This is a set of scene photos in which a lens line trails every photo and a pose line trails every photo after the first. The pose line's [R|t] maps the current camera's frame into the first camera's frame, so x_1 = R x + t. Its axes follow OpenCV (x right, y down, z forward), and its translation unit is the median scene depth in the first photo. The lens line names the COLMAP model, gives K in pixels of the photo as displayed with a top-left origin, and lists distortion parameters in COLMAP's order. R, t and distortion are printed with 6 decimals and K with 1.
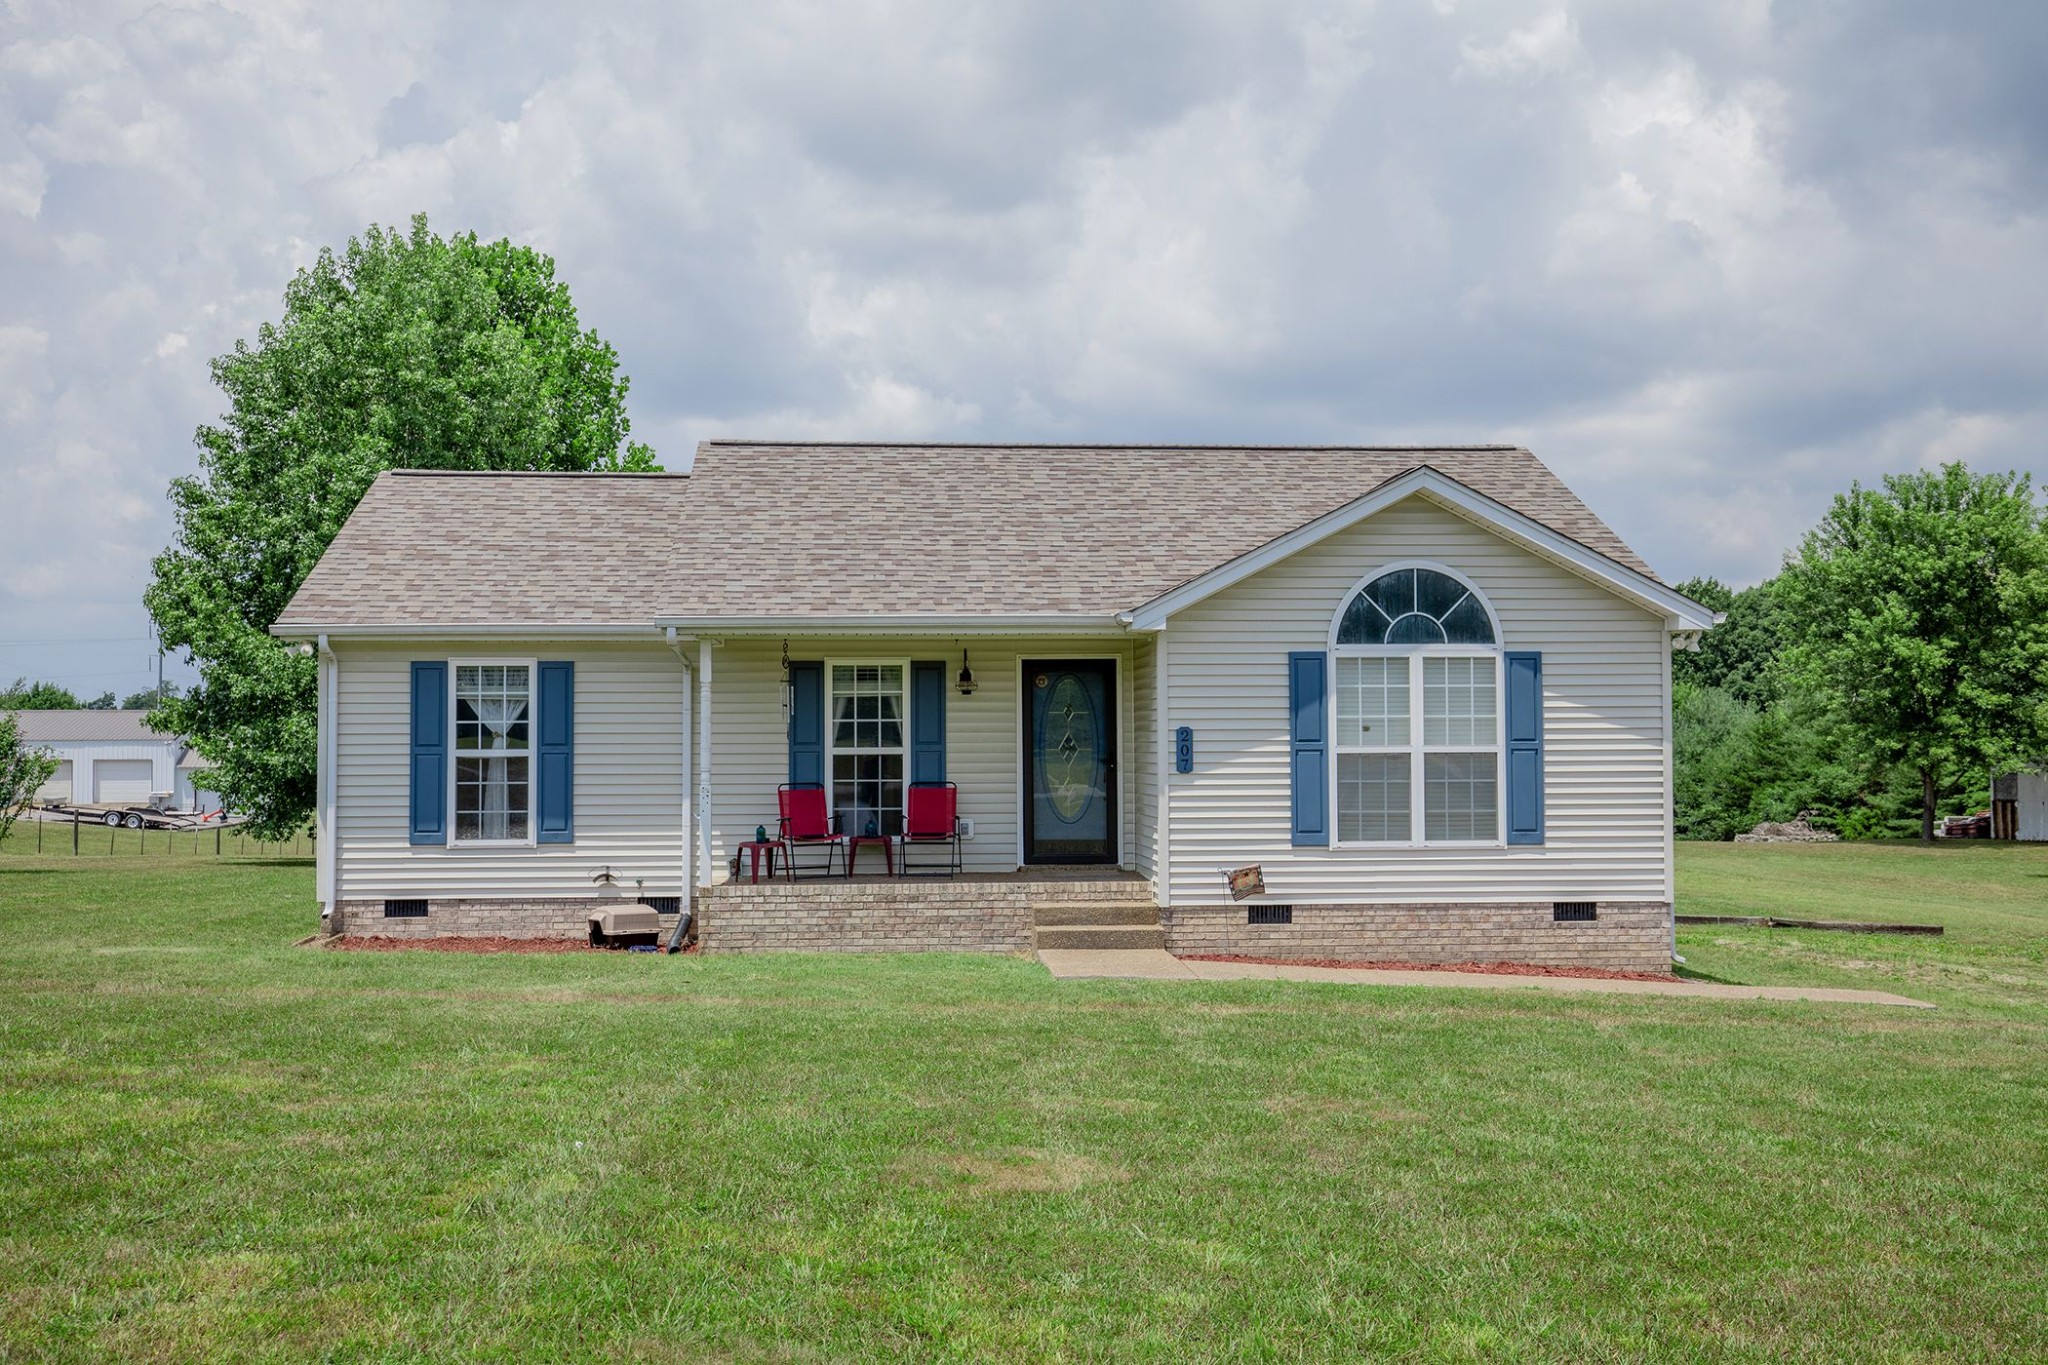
lens RADIAL K [[2108.1, 0, 1034.5], [0, 2108.1, 670.9], [0, 0, 1]] dist [0.062457, 0.000000]
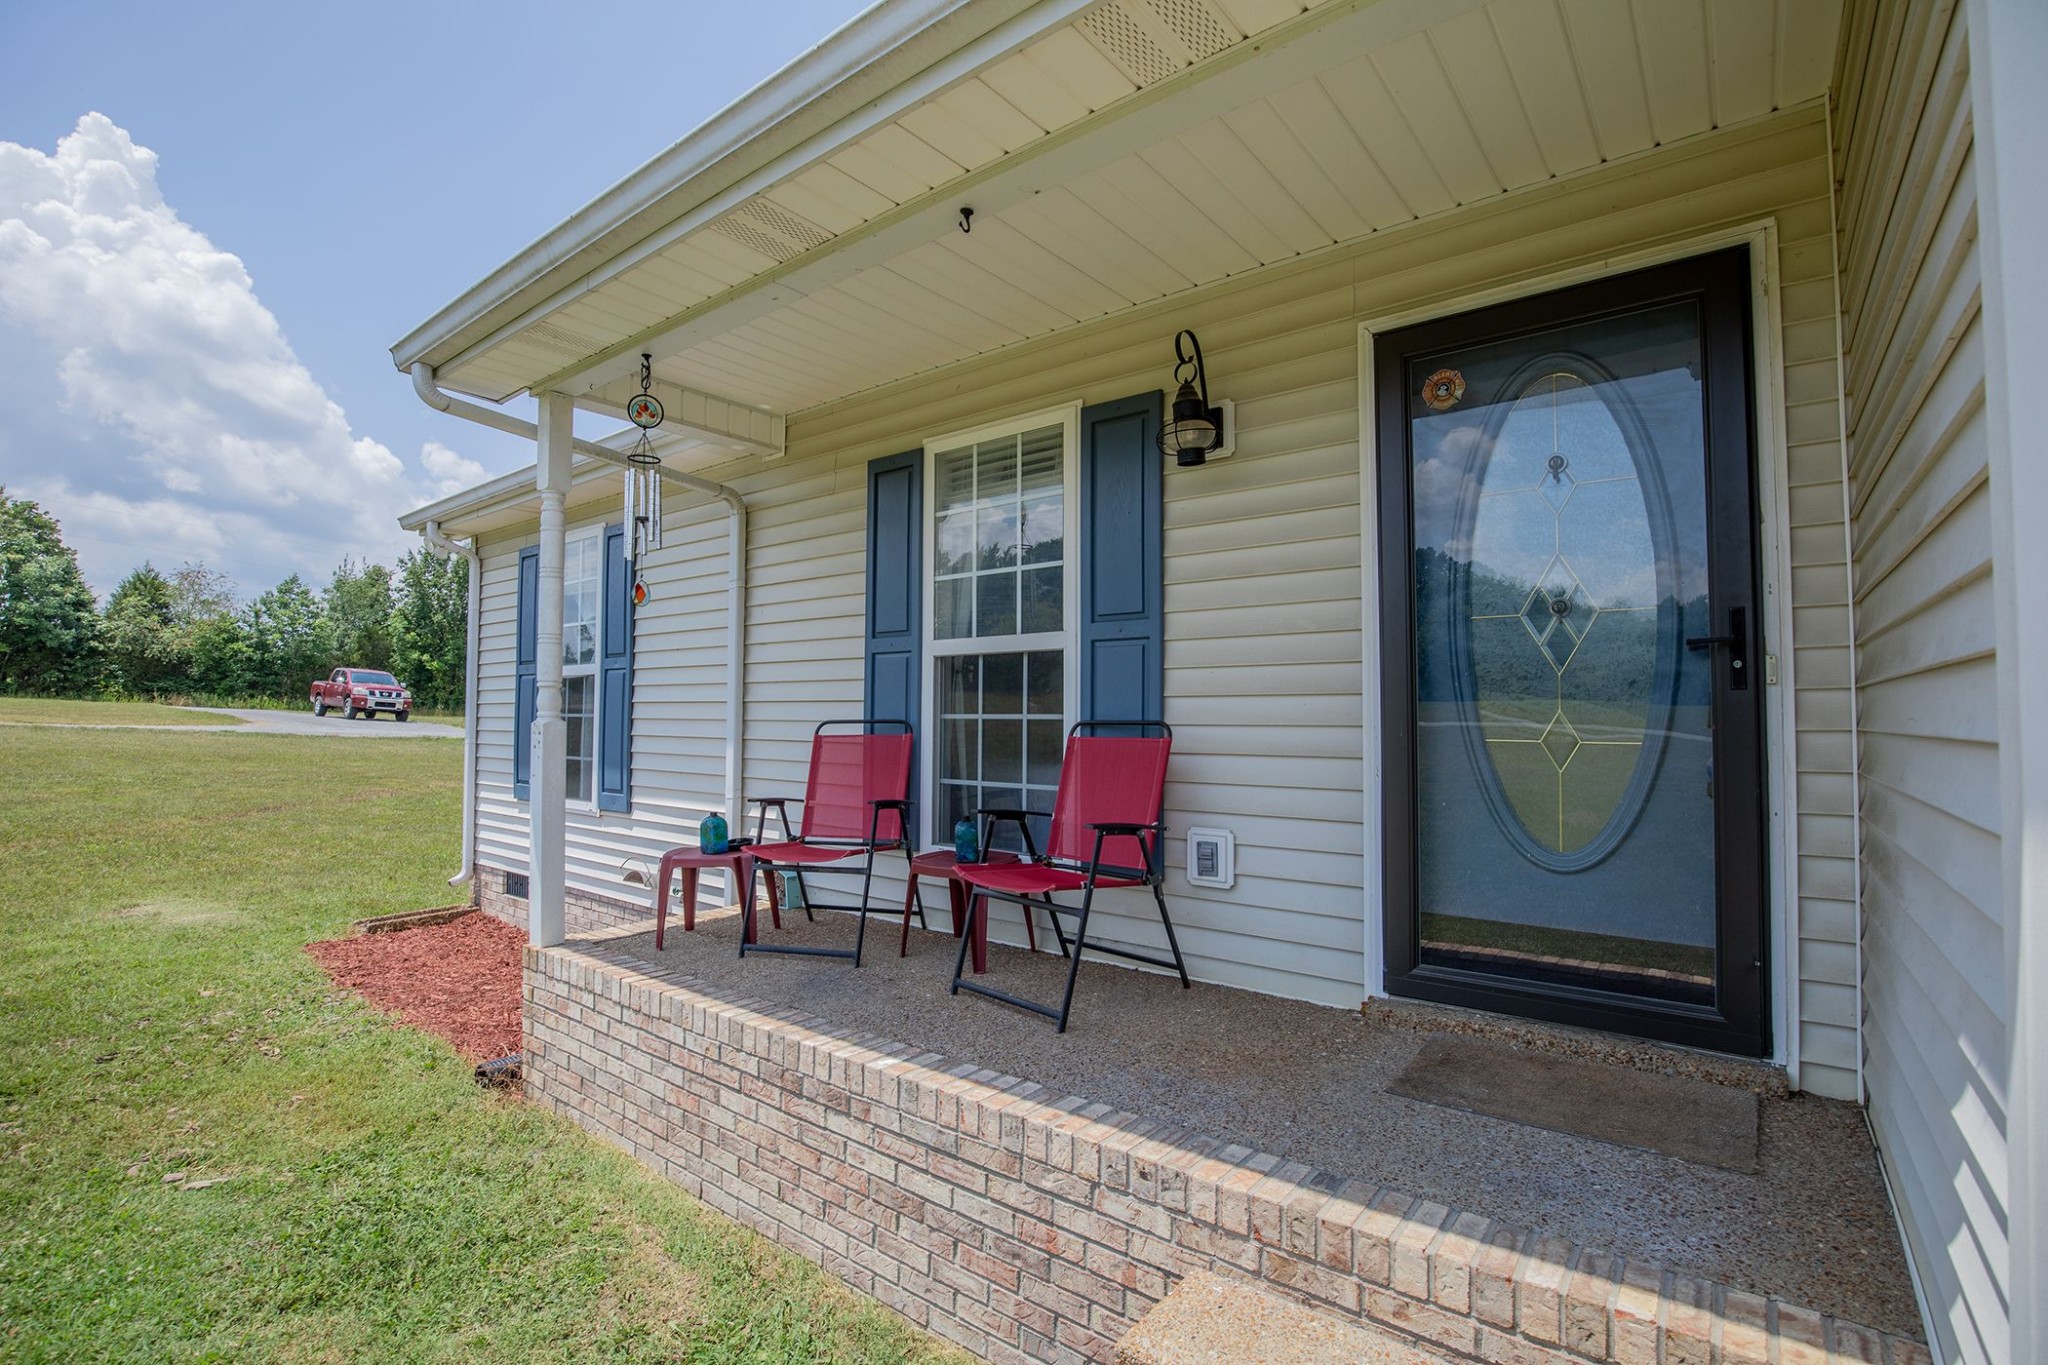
lens RADIAL K [[927.2, 0, 1028.0], [0, 927.2, 684.2], [0, 0, 1]] dist [-0.016791, 0.000141]
pose [[0.729998, -0.018689, -0.683194, 0.051034], [0.017141, 0.999812, -0.009034, 0.048516], [0.683234, -0.005116, 0.730181, 0.887883]]
